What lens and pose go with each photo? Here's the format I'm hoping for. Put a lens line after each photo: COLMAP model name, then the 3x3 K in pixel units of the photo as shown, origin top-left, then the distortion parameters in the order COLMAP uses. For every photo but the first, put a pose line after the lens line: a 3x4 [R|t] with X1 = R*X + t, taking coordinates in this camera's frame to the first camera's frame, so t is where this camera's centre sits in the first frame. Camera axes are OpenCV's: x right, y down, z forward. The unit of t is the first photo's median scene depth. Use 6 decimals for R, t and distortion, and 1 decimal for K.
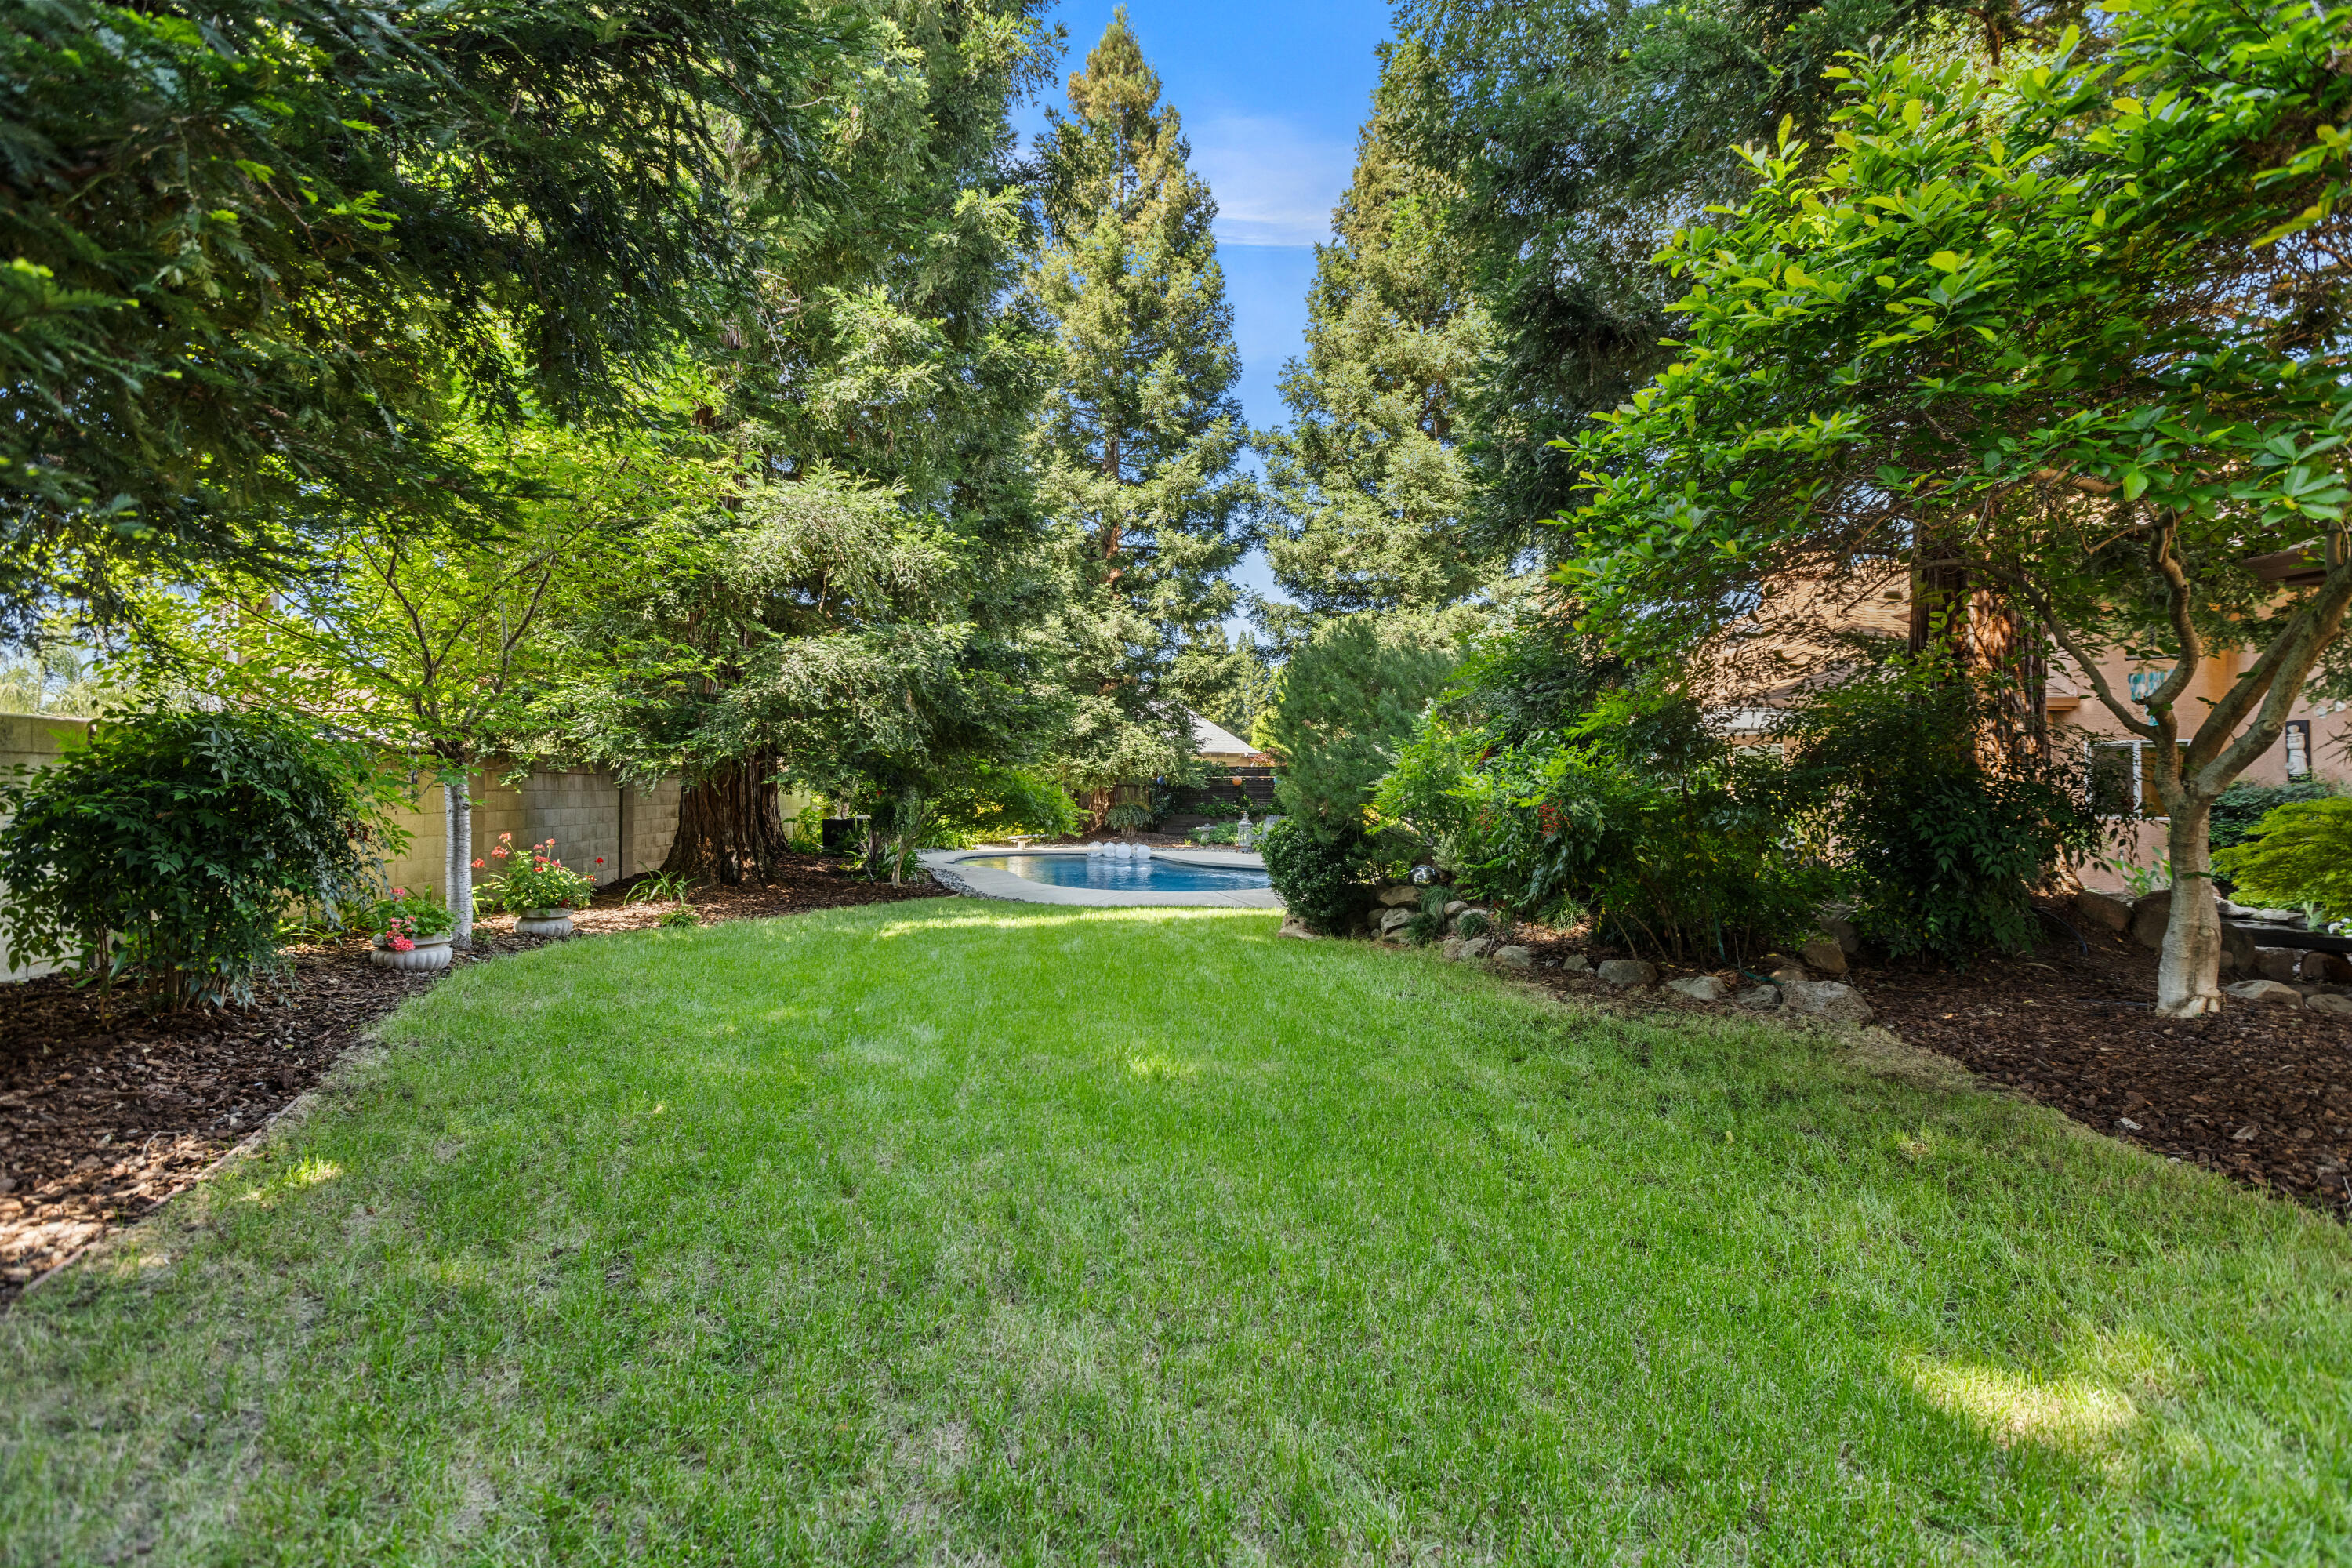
lens RADIAL K [[1074.0, 0, 1171.0], [0, 1074.0, 786.0], [0, 0, 1]] dist [0.000832, -0.000229]
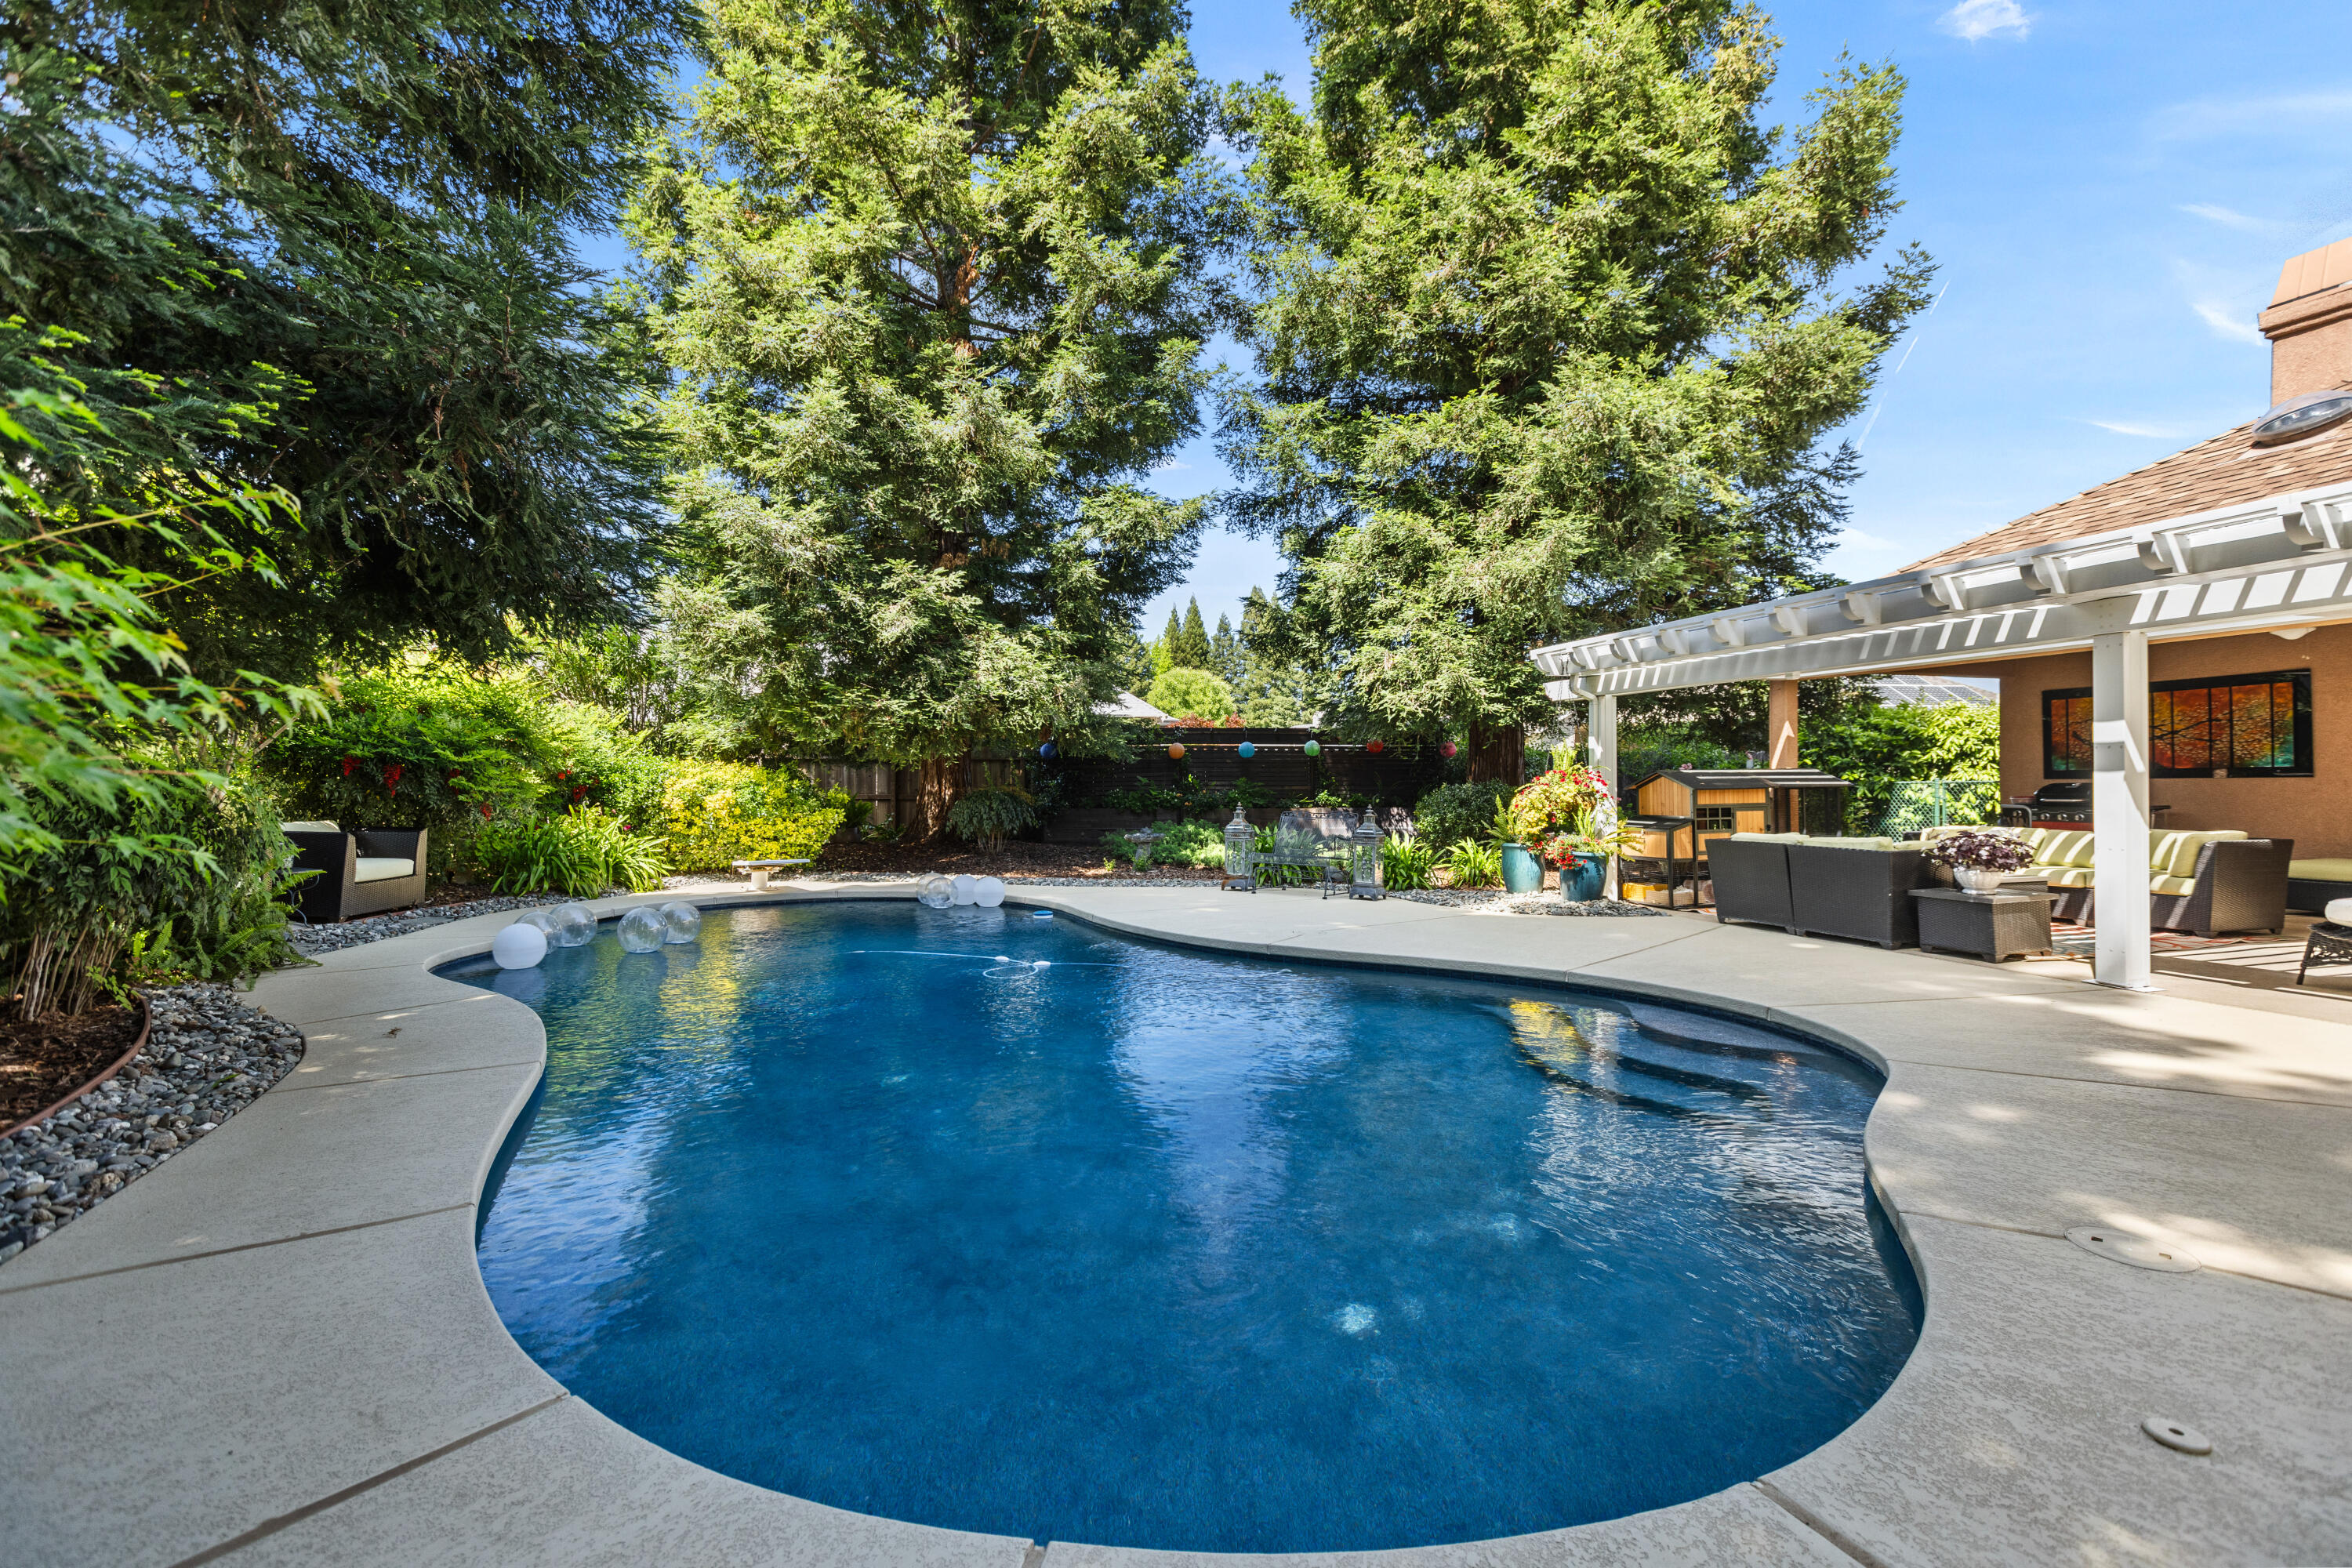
lens RADIAL K [[1074.0, 0, 1193.6], [0, 1074.0, 793.7], [0, 0, 1]] dist [0.000832, -0.000229]
pose [[0.987203, -0.002305, 0.159451, -0.026733], [0.003125, 0.999983, -0.004889, 0.021643], [-0.159437, 0.005325, 0.987194, 0.499840]]
